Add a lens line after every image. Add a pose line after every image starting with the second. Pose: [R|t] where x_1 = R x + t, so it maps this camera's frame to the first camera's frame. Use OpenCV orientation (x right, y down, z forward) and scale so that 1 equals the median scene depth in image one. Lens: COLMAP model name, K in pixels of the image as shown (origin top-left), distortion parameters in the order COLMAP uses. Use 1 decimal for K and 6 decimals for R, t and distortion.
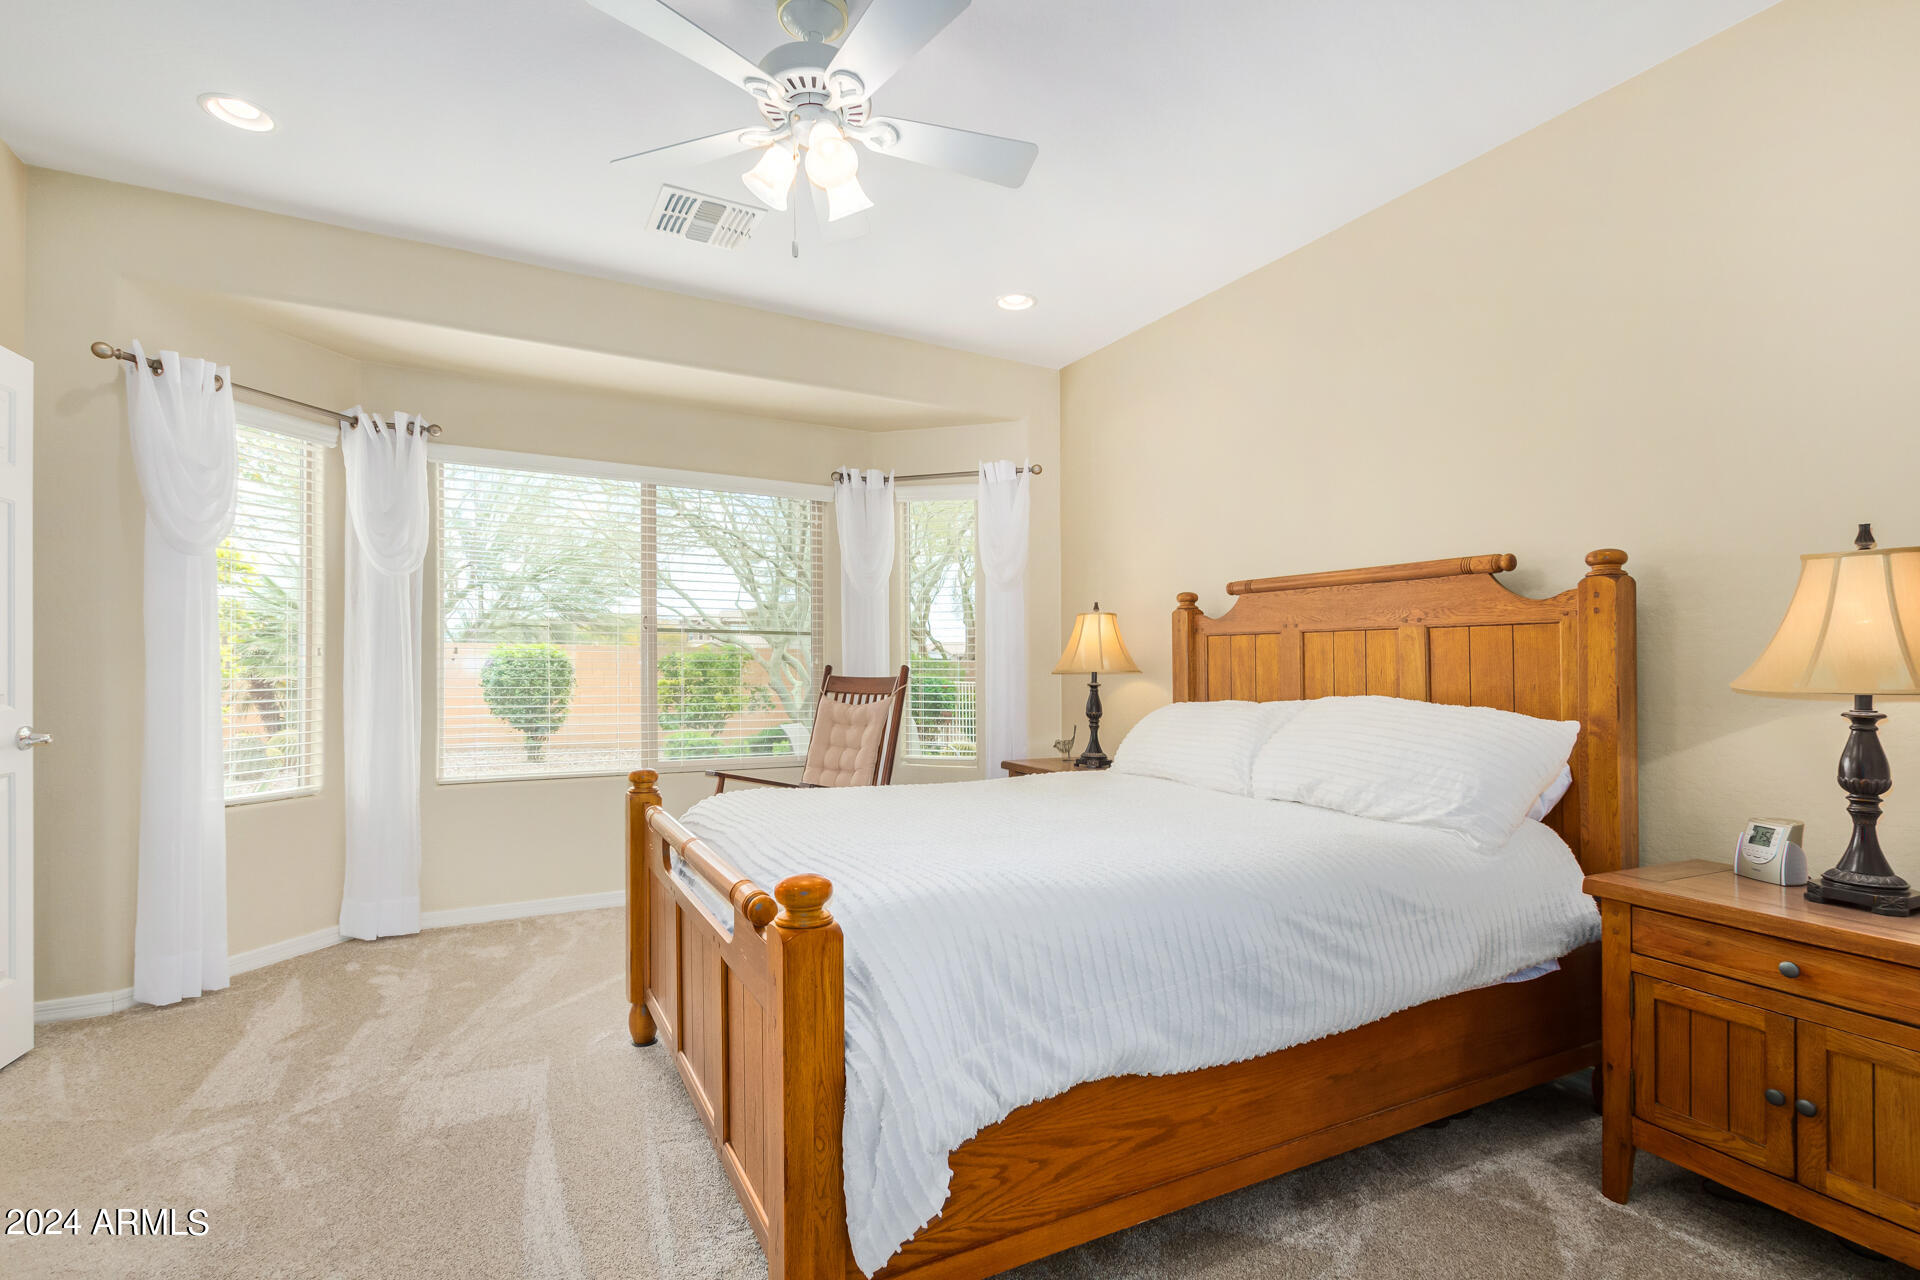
lens RADIAL K [[893.3, 0, 936.9], [0, 893.3, 673.0], [0, 0, 1]] dist [0.004748, -0.000993]
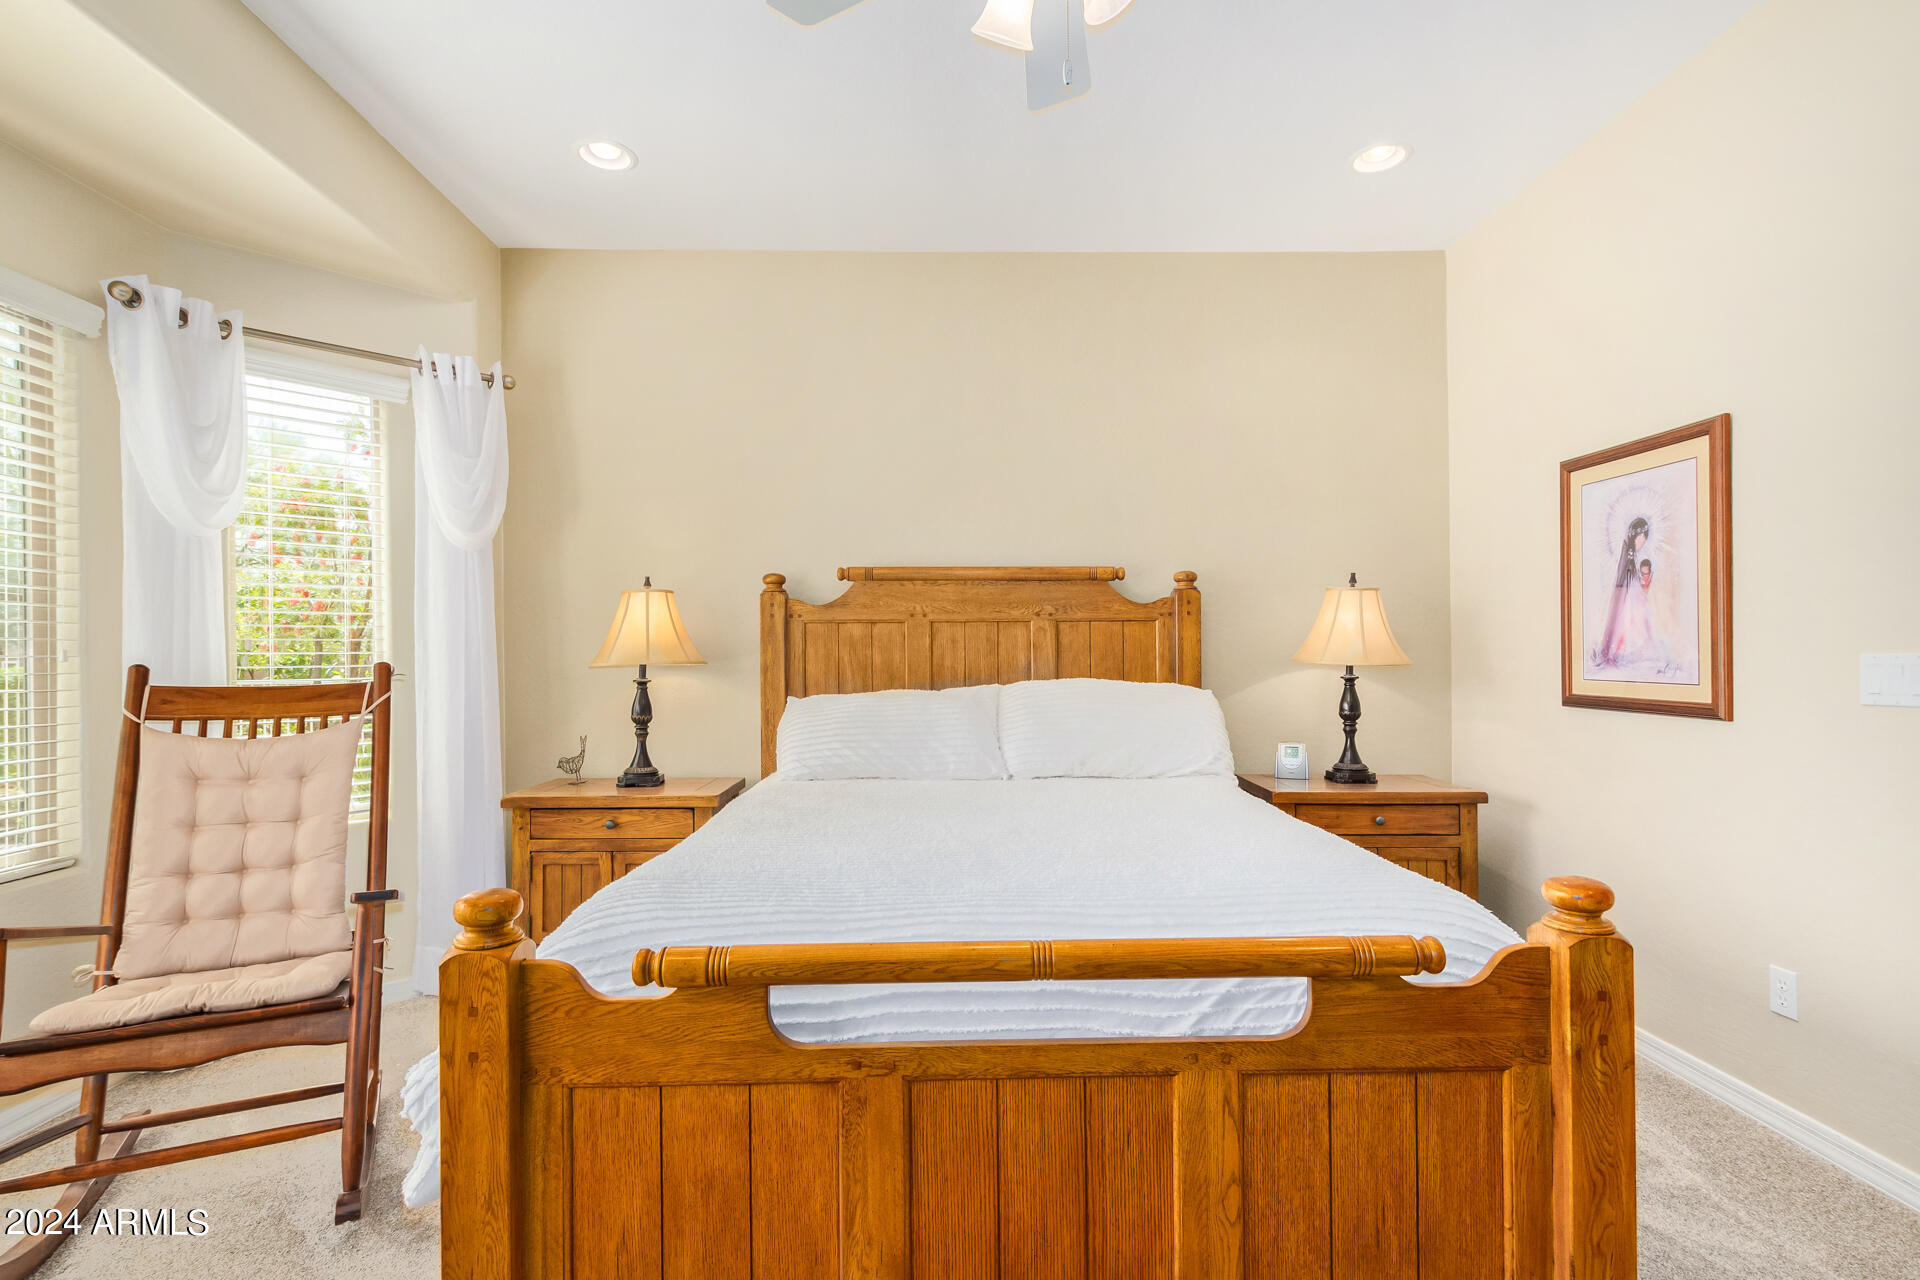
lens RADIAL K [[898.2, 0, 940.7], [0, 898.2, 652.3], [0, 0, 1]] dist [0.001629, -0.000446]
pose [[0.432384, -0.014654, 0.901570, -0.551146], [0.016908, 0.999824, 0.008142, -0.018676], [-0.901531, 0.011723, 0.432556, 0.542888]]
